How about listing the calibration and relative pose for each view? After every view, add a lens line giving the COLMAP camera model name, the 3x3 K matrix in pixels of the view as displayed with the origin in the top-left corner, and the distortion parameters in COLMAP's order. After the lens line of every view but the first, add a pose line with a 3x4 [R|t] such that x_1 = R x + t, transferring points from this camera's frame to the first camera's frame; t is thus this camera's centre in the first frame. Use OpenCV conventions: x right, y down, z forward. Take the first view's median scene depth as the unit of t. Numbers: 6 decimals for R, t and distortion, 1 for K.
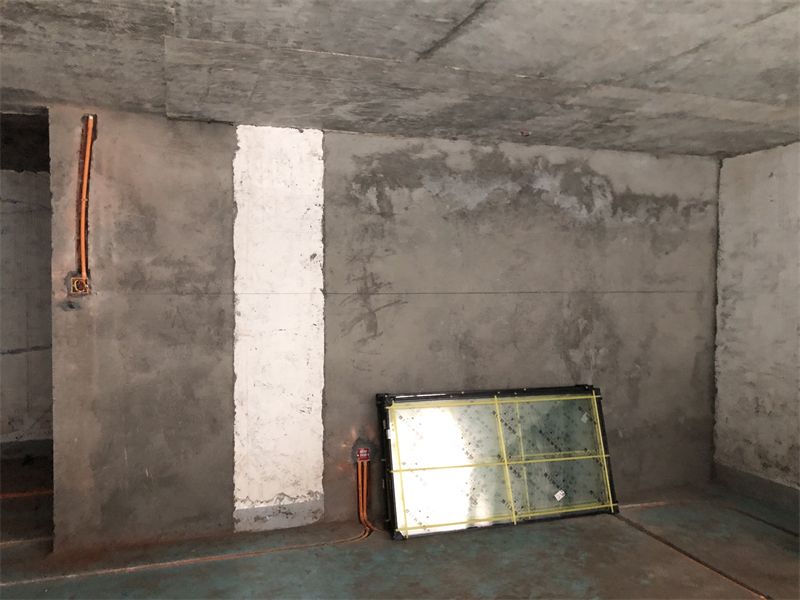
lens RADIAL K [[658.0, 0, 387.6], [0, 658.0, 303.2], [0, 0, 1]] dist [0.024223, -0.026327]
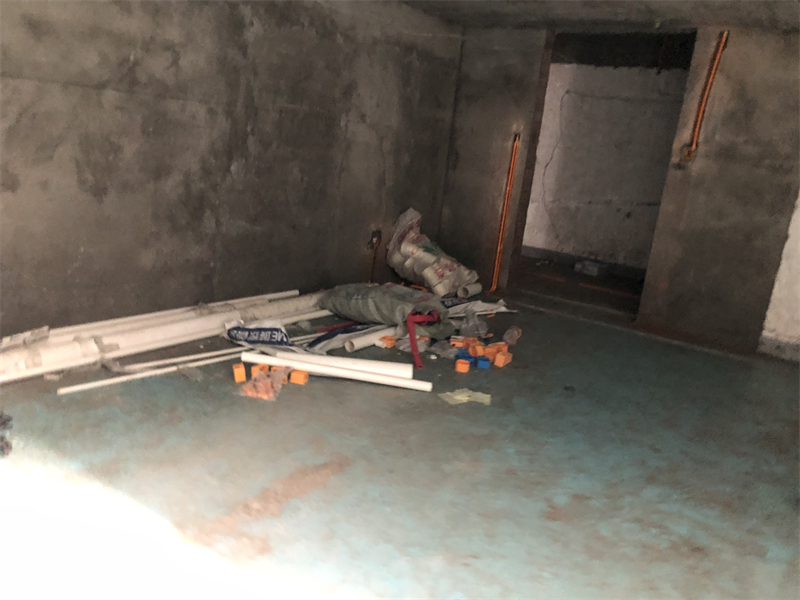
lens RADIAL K [[658.0, 0, 404.1], [0, 658.0, 304.8], [0, 0, 1]] dist [0.024223, -0.026327]
pose [[0.600855, 0.260244, -0.755808, 0.326084], [-0.136292, 0.965028, 0.223934, 0.050581], [0.787653, -0.031541, 0.615311, -0.389101]]
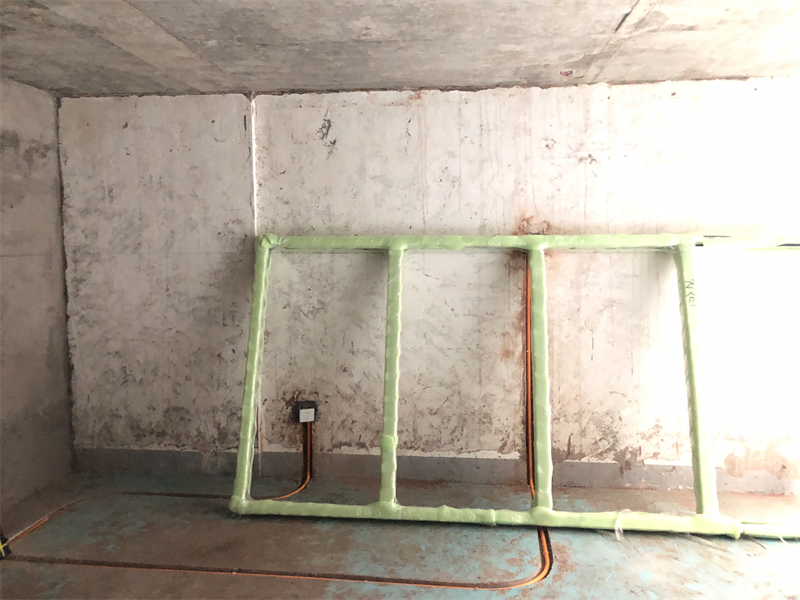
lens RADIAL K [[658.0, 0, 402.9], [0, 658.0, 295.0], [0, 0, 1]] dist [0.024223, -0.026327]
pose [[0.406243, -0.083200, 0.909969, -0.138079], [0.035686, 0.996531, 0.075183, -0.016002], [-0.913068, 0.001931, 0.407803, 0.309569]]
